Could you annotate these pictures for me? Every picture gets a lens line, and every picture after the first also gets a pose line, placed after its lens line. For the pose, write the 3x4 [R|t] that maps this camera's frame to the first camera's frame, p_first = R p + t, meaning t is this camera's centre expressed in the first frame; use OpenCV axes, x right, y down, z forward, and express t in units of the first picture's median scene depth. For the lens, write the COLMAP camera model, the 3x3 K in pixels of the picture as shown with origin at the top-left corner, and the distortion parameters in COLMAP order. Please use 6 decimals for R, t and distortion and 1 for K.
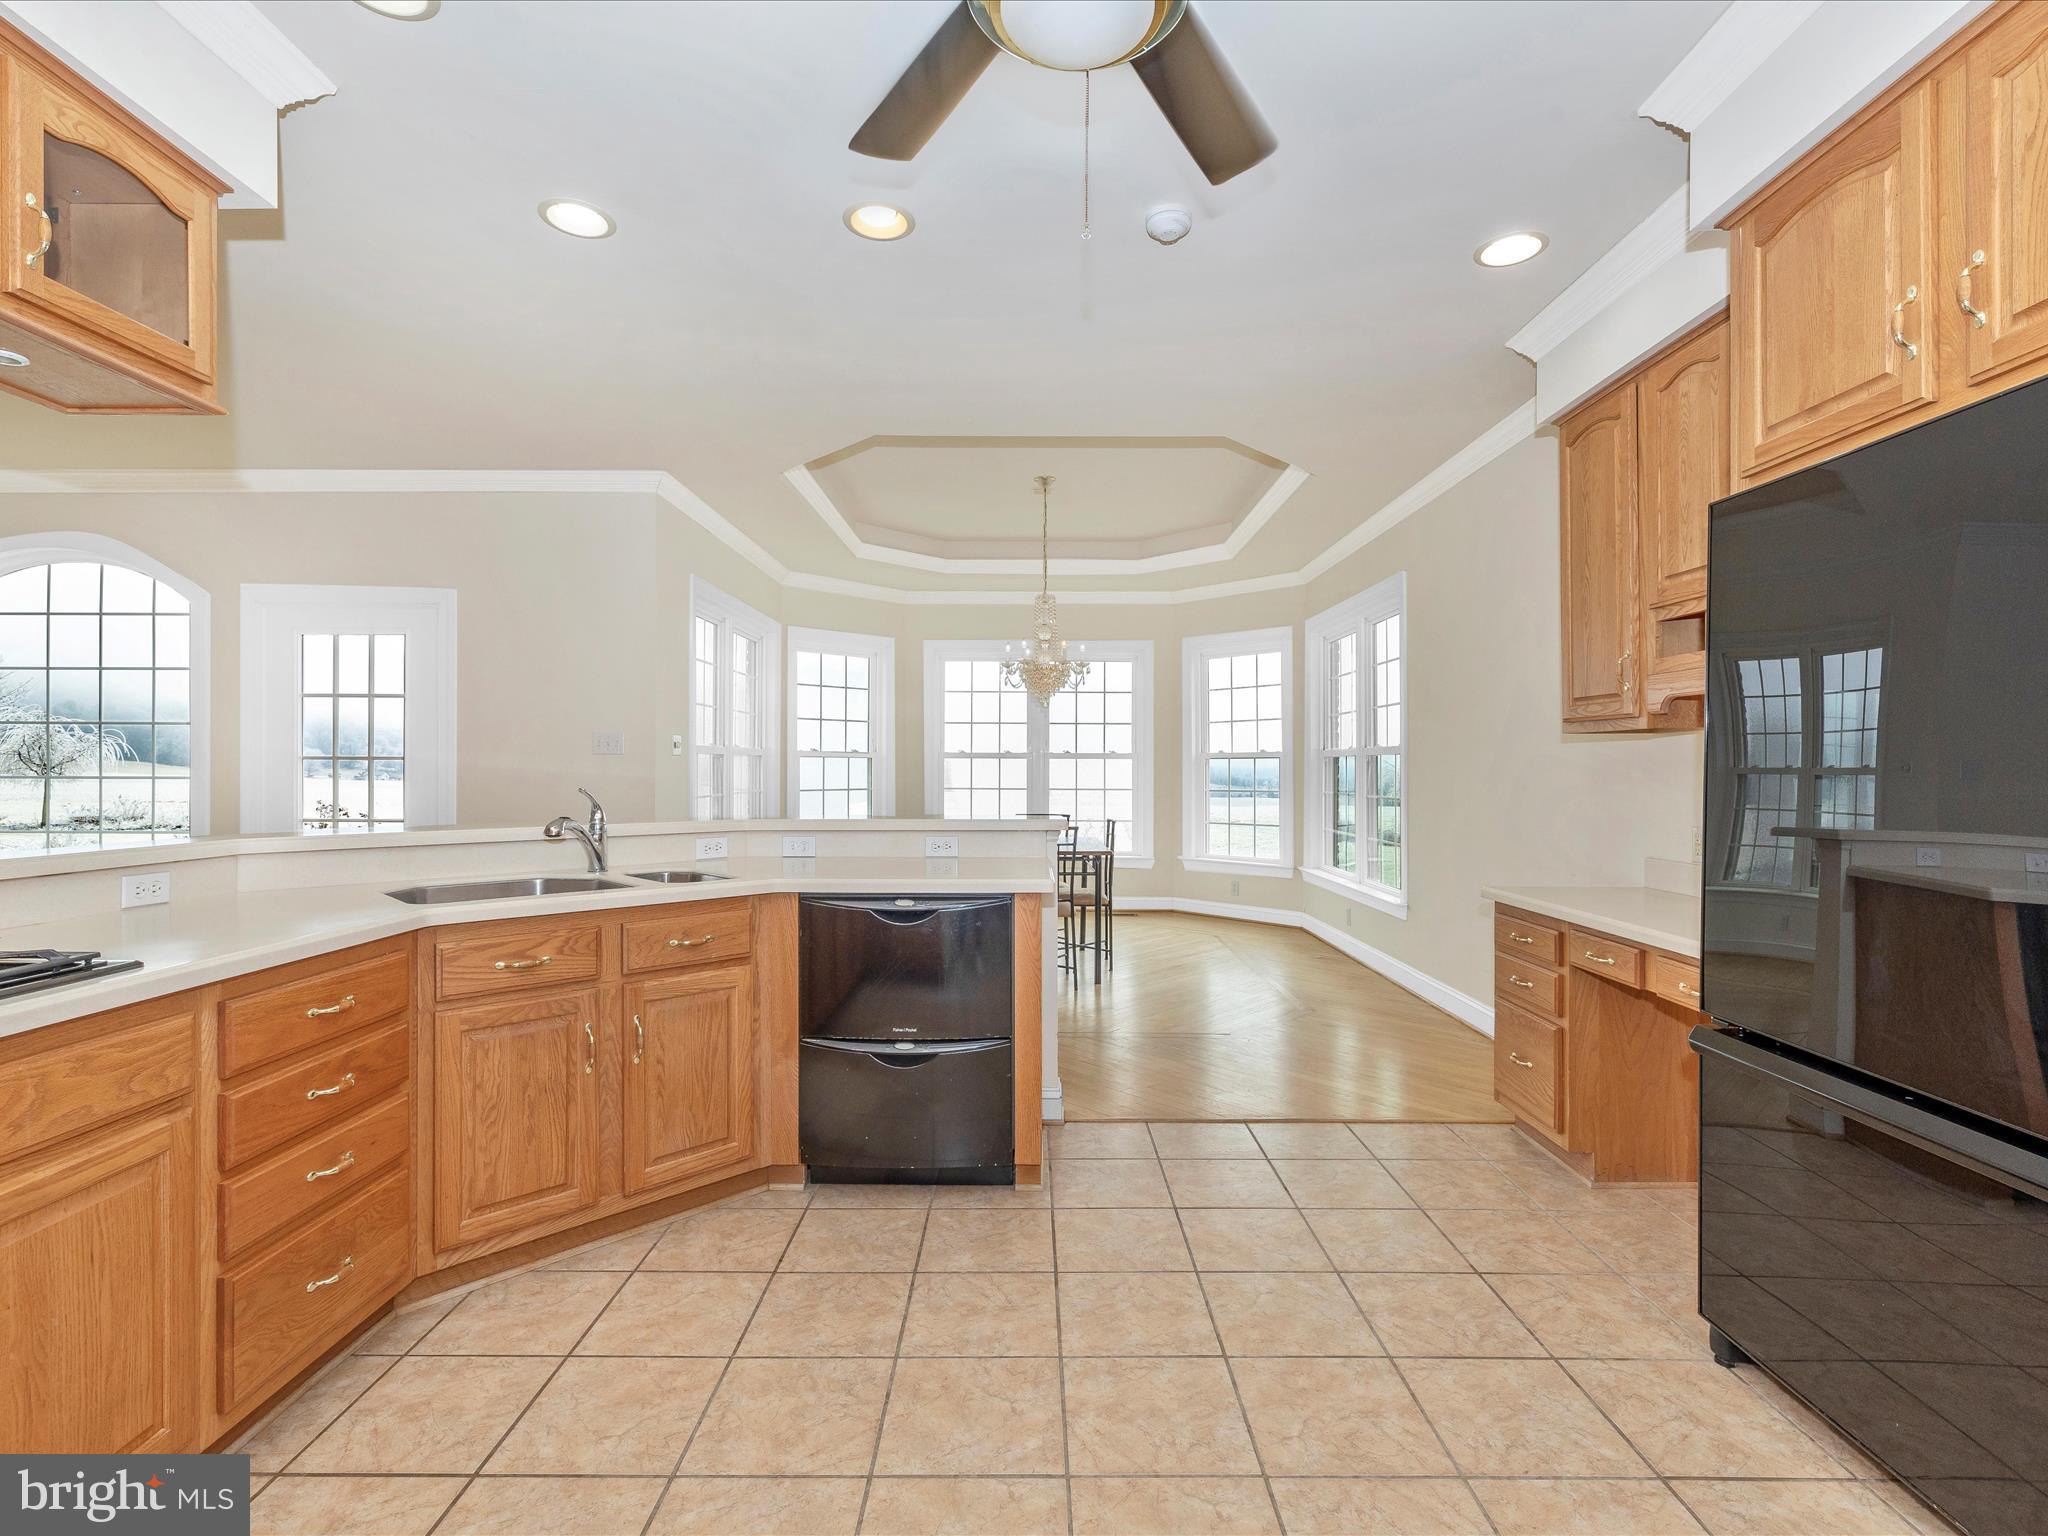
lens RADIAL K [[968.0, 0, 1016.8], [0, 968.0, 768.2], [0, 0, 1]] dist [-0.006537, 0.004986]
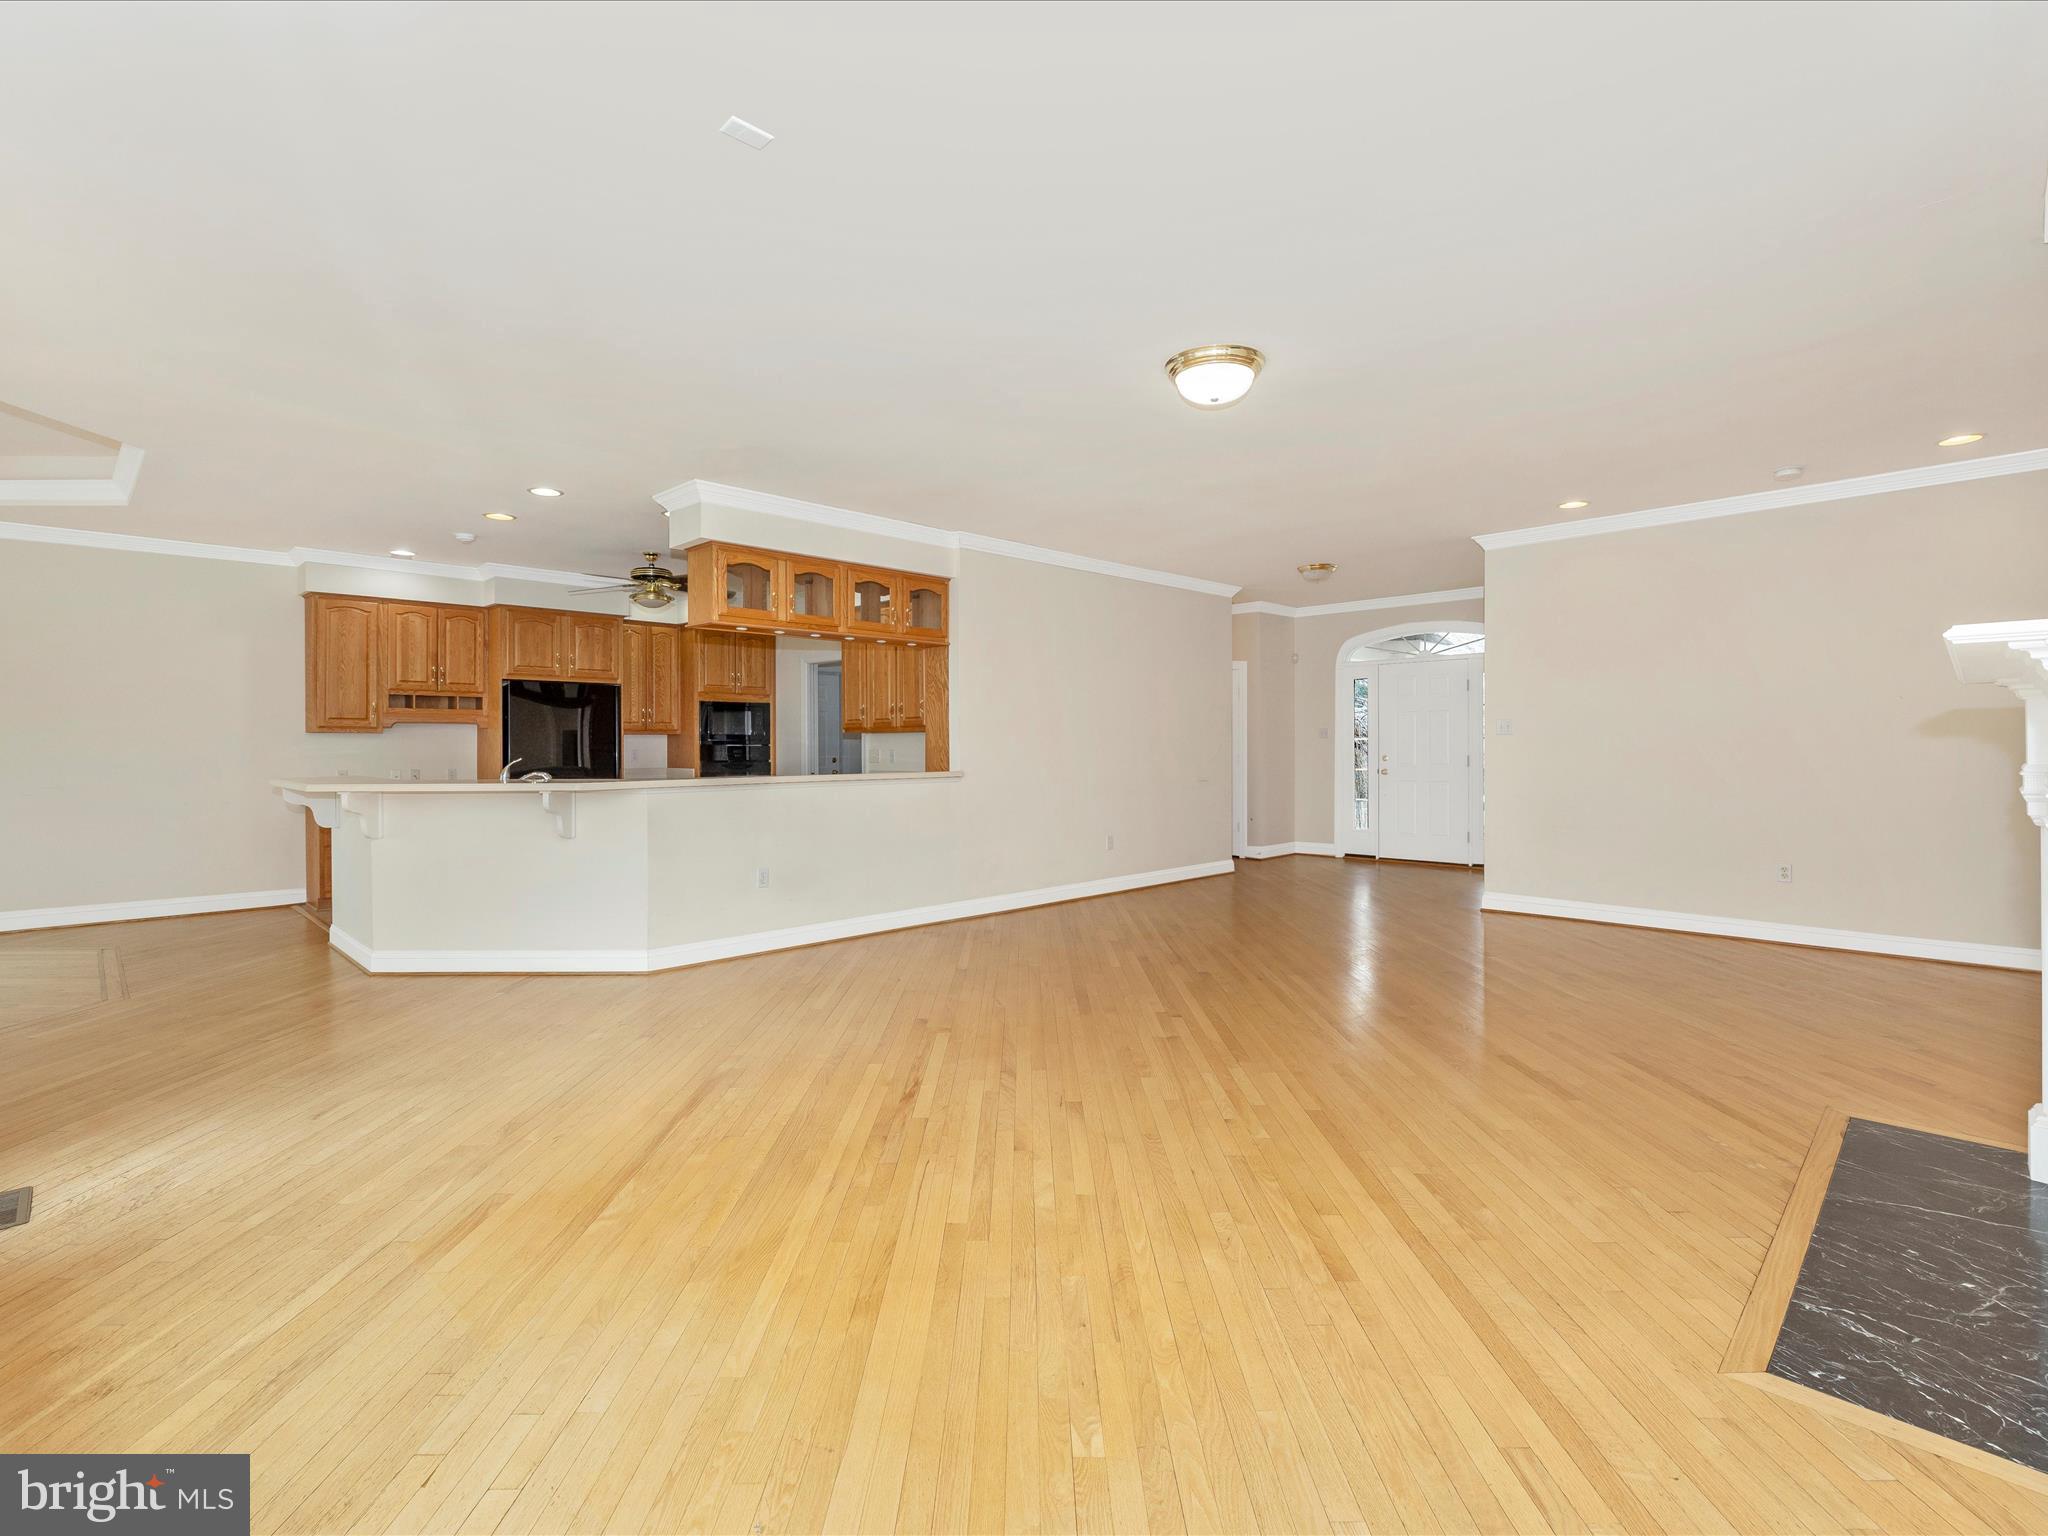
lens RADIAL K [[953.8, 0, 1020.0], [0, 953.8, 752.9], [0, 0, 1]] dist [0.003496, 0.000977]
pose [[-0.713709, -0.002687, 0.700437, -2.692655], [0.001515, 0.999984, 0.005380, 0.004864], [-0.700440, 0.004901, -0.713694, 1.767927]]
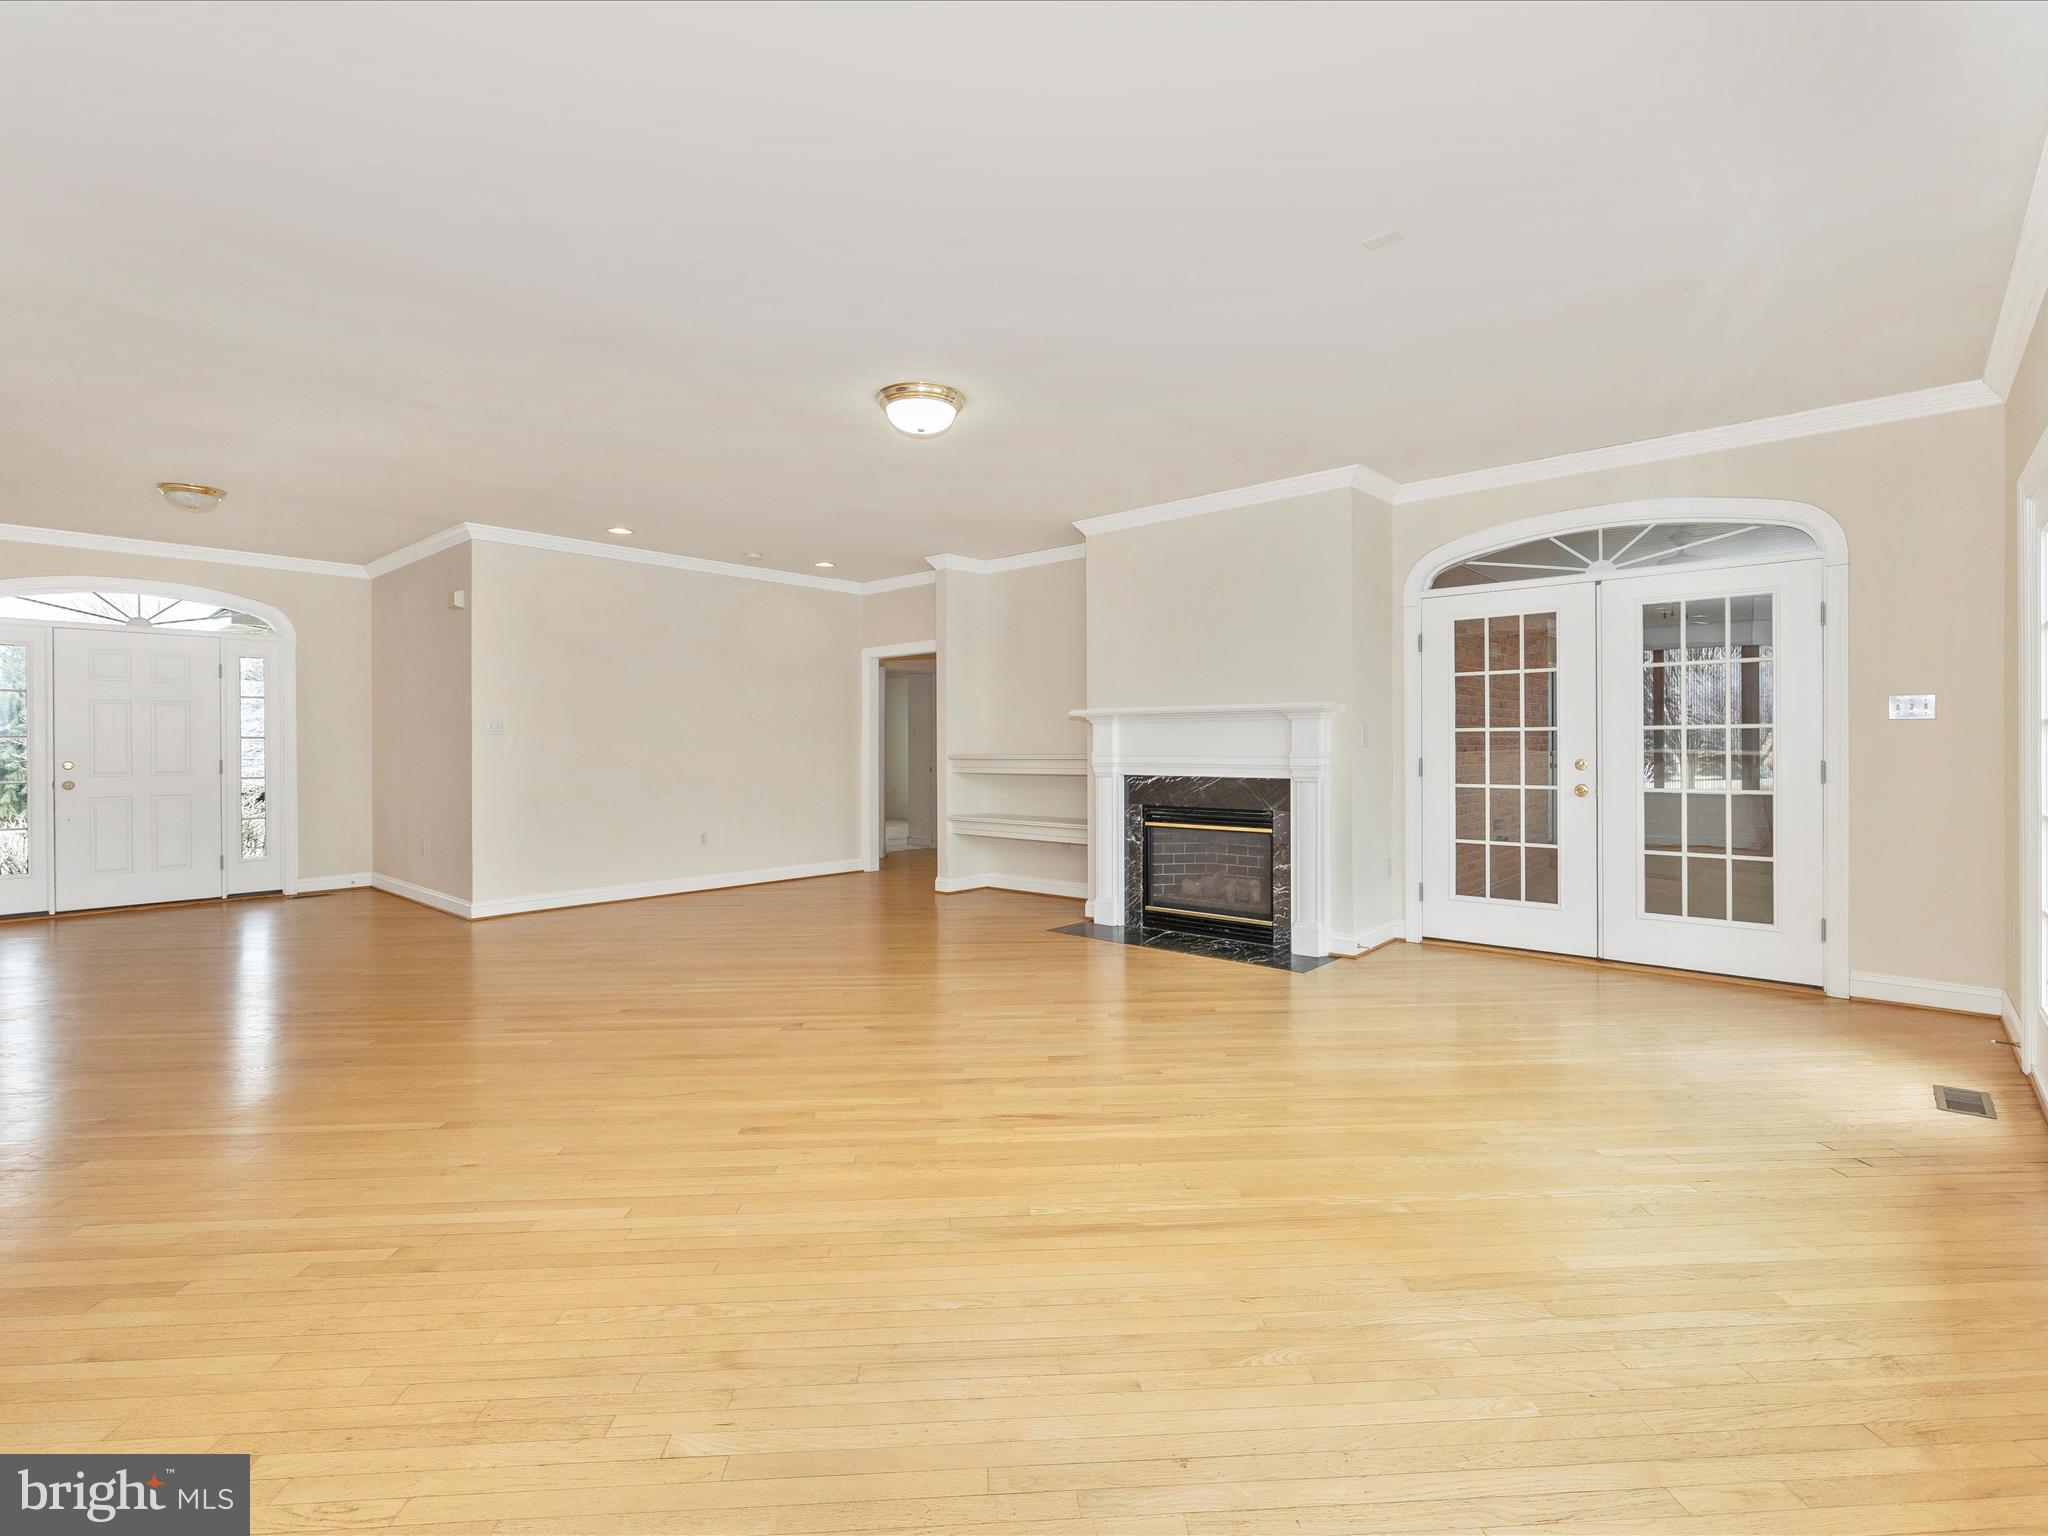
lens RADIAL K [[968.0, 0, 1016.8], [0, 968.0, 768.2], [0, 0, 1]] dist [-0.006537, 0.004986]
pose [[-0.658957, 0.008811, -0.752129, -0.803079], [0.000091, 0.999932, 0.011634, 0.025938], [0.752181, 0.007598, -0.658913, 1.721918]]
